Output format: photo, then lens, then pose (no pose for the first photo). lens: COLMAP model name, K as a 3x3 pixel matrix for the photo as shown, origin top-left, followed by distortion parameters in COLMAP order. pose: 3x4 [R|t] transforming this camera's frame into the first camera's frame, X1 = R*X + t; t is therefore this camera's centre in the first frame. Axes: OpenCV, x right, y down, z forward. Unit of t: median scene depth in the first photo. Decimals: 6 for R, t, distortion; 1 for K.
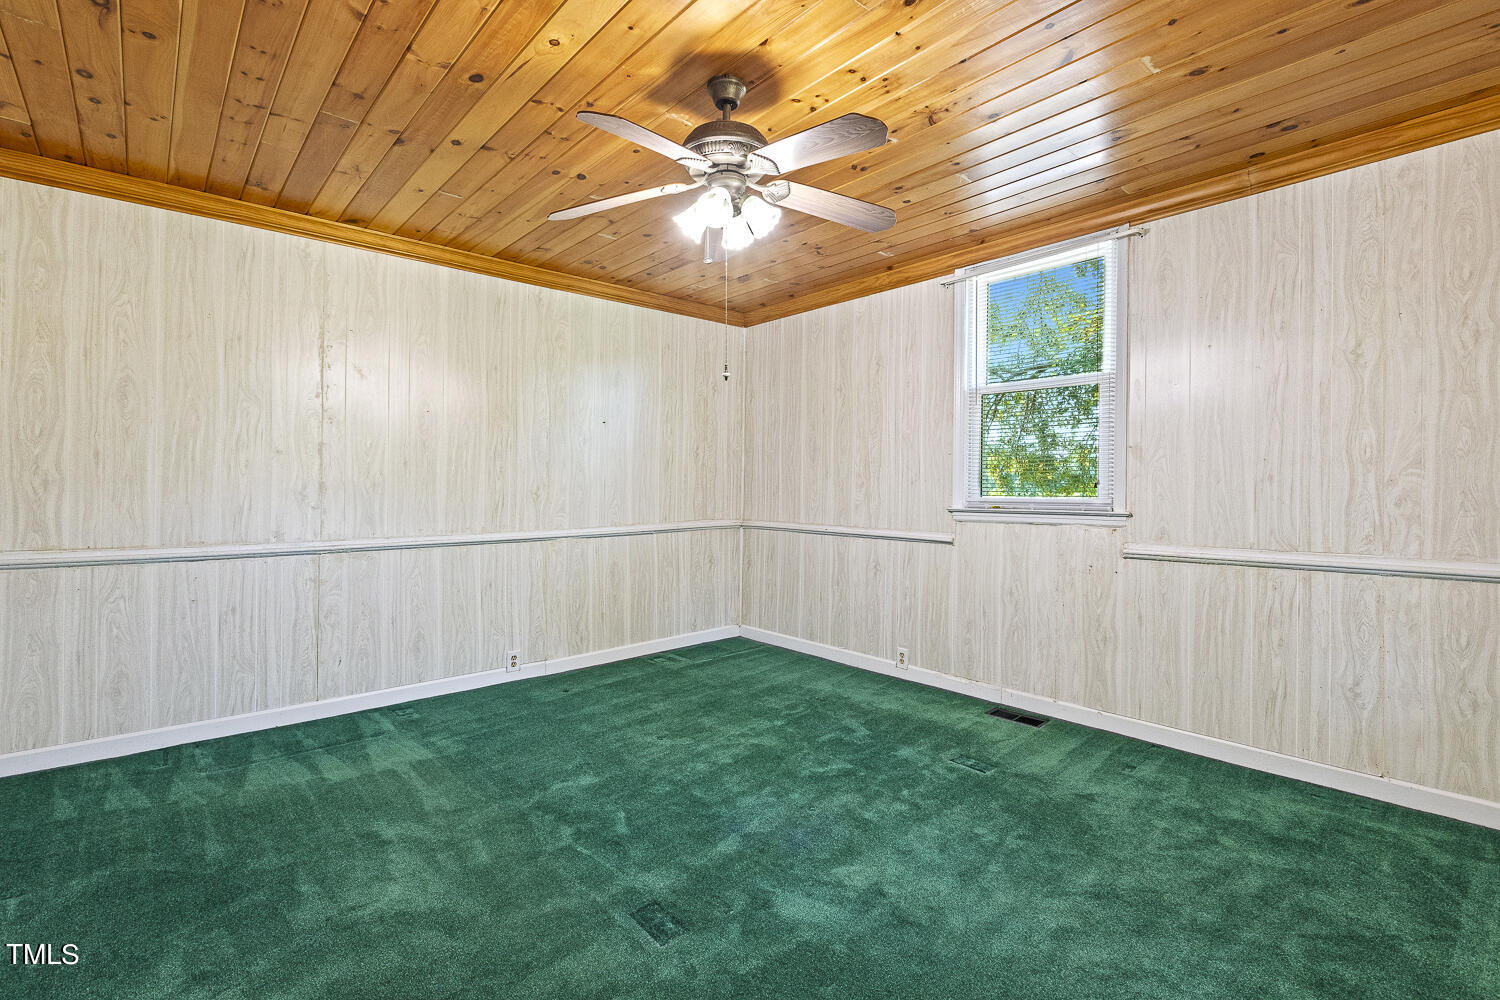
lens RADIAL K [[679.9, 0, 748.6], [0, 679.9, 500.8], [0, 0, 1]] dist [0.024797, -0.000009]
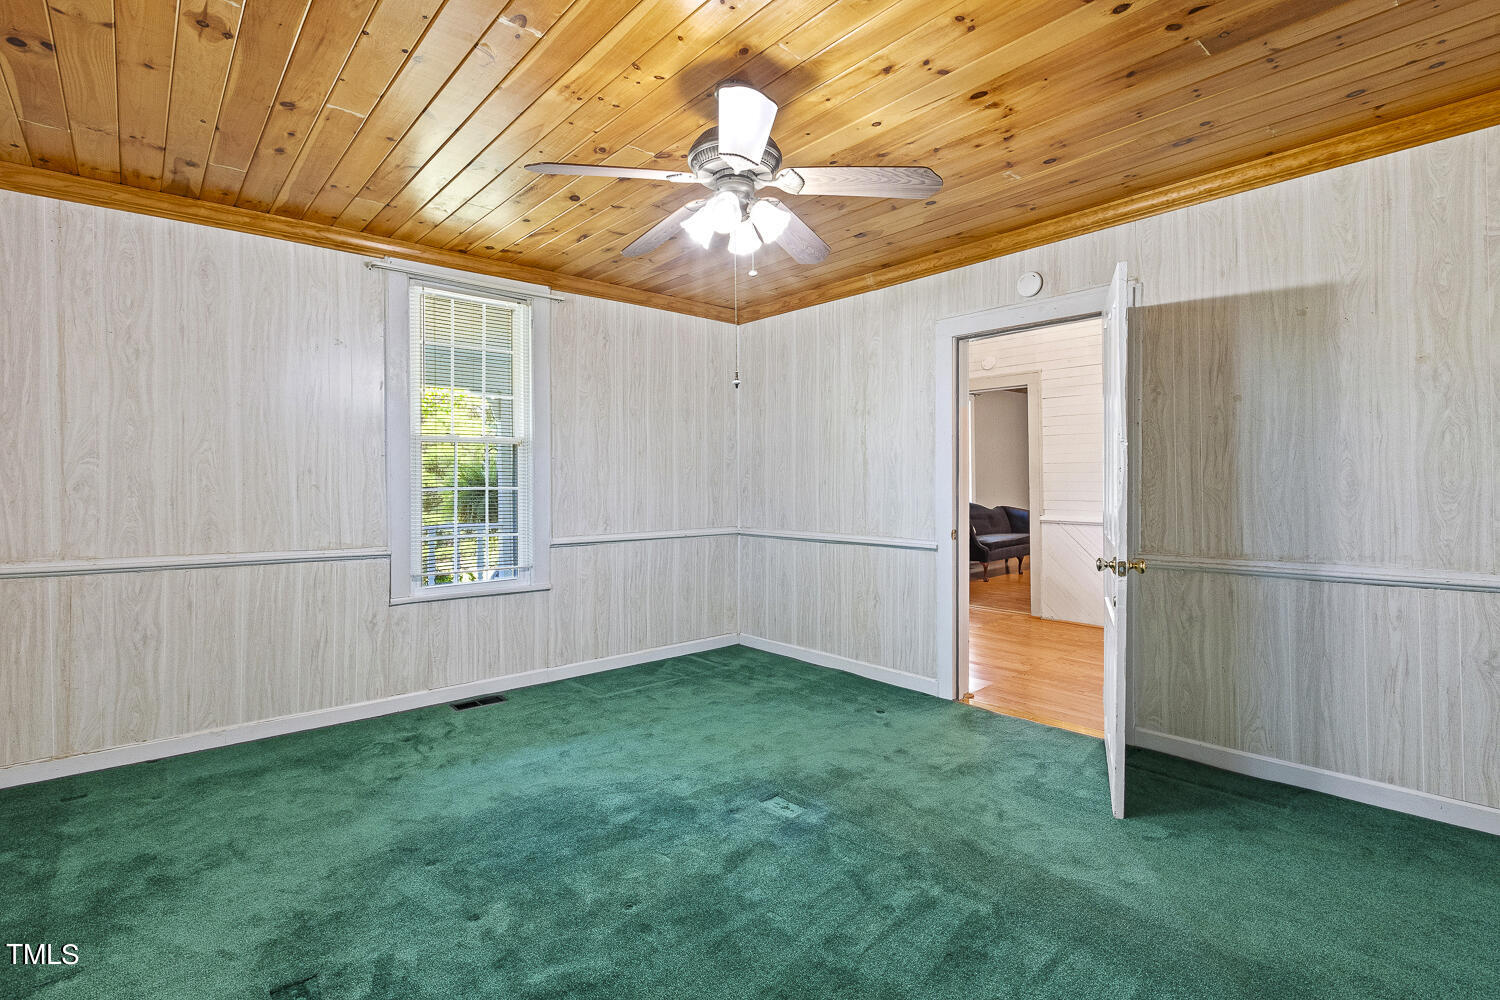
lens RADIAL K [[687.0, 0, 750.0], [0, 687.0, 500.0], [0, 0, 1]] dist [0.000264, 0.000380]
pose [[-0.999882, 0.003946, 0.014857, -0.039733], [0.004692, 0.998709, 0.050573, -0.038542], [-0.014638, 0.050636, -0.998610, 1.193542]]
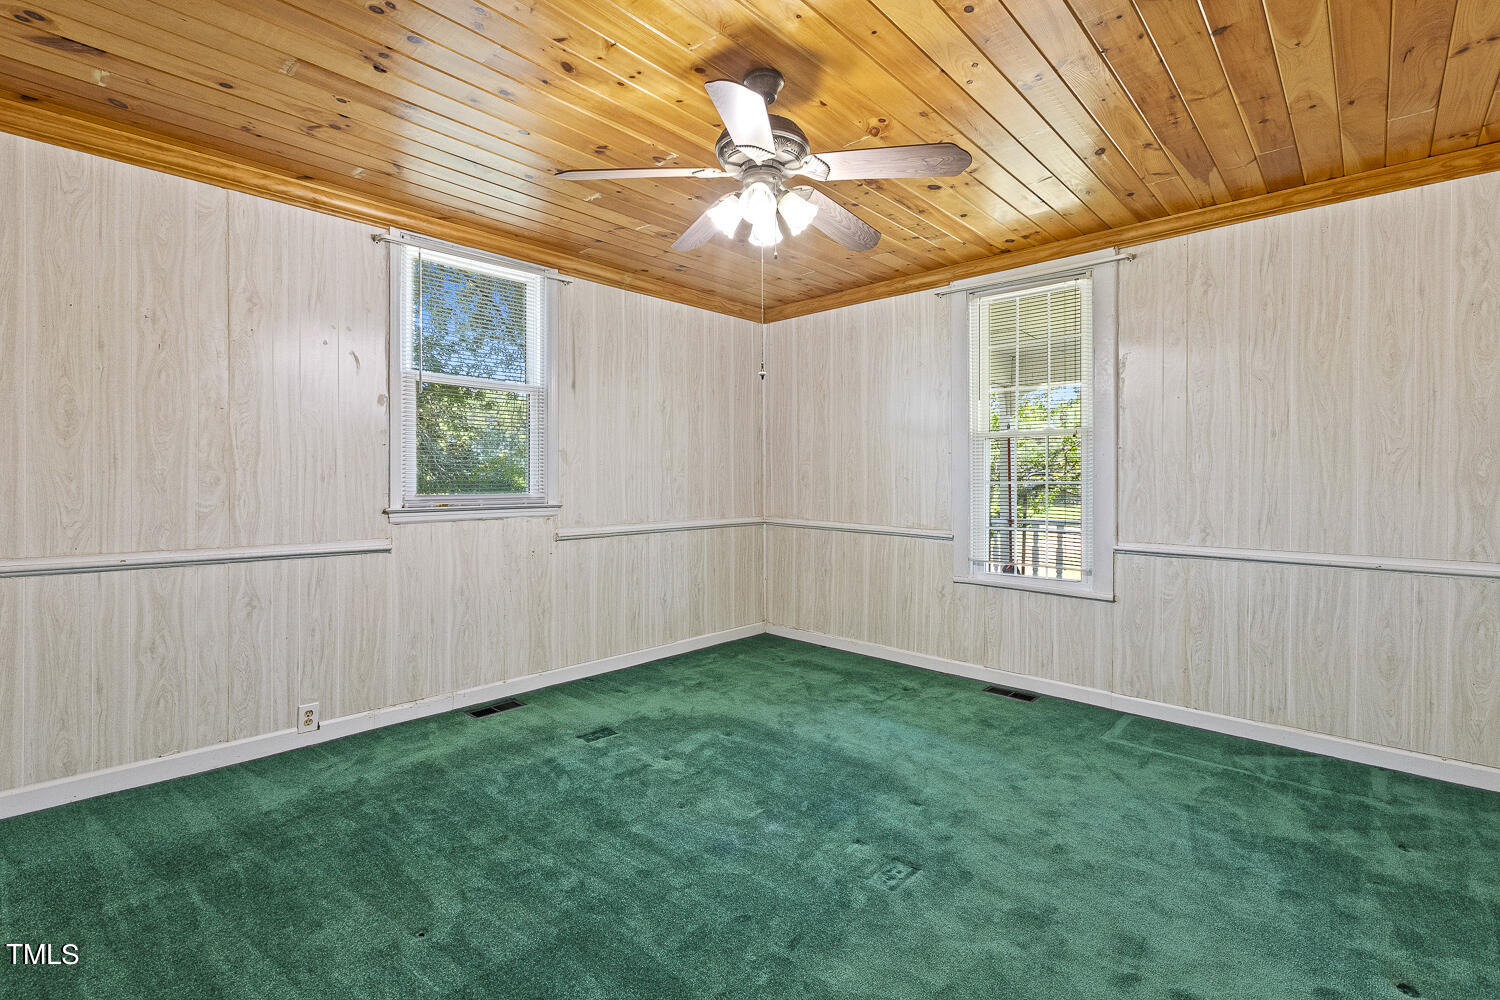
lens RADIAL K [[687.0, 0, 750.0], [0, 687.0, 500.0], [0, 0, 1]] dist [0.000264, 0.000380]
pose [[-0.093582, -0.030184, 0.995154, -0.614243], [0.019497, 0.999293, 0.032143, -0.019555], [-0.995421, 0.022411, -0.092927, 0.663334]]
